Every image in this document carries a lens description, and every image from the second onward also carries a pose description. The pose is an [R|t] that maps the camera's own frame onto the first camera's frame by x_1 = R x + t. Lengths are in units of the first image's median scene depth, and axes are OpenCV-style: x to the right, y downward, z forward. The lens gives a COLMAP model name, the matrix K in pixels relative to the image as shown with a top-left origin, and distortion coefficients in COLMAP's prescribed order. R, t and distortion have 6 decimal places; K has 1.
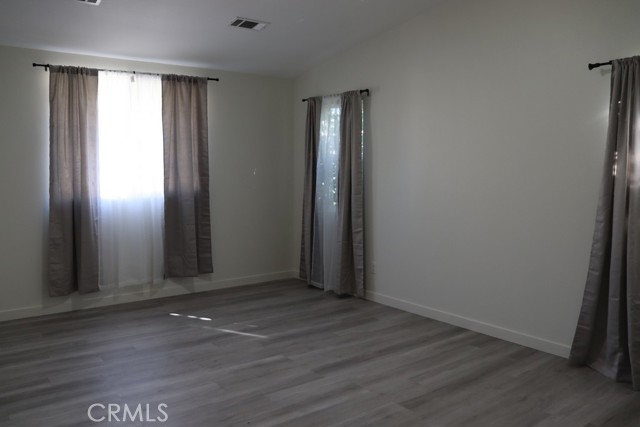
lens RADIAL K [[530.2, 0, 318.4], [0, 530.2, 215.4], [0, 0, 1]] dist [-0.165695, 0.148943]
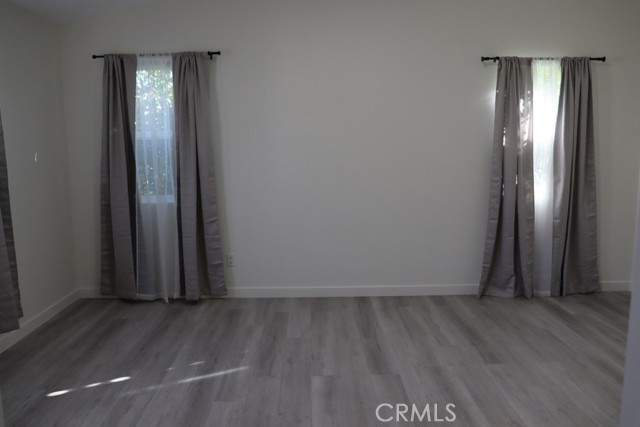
lens RADIAL K [[530.2, 0, 320.2], [0, 530.2, 212.2], [0, 0, 1]] dist [-0.165695, 0.148943]
pose [[0.596473, -0.119450, 0.793695, -0.555941], [0.089358, 0.992599, 0.082231, -0.042235], [-0.797643, 0.021874, 0.602733, 0.407470]]
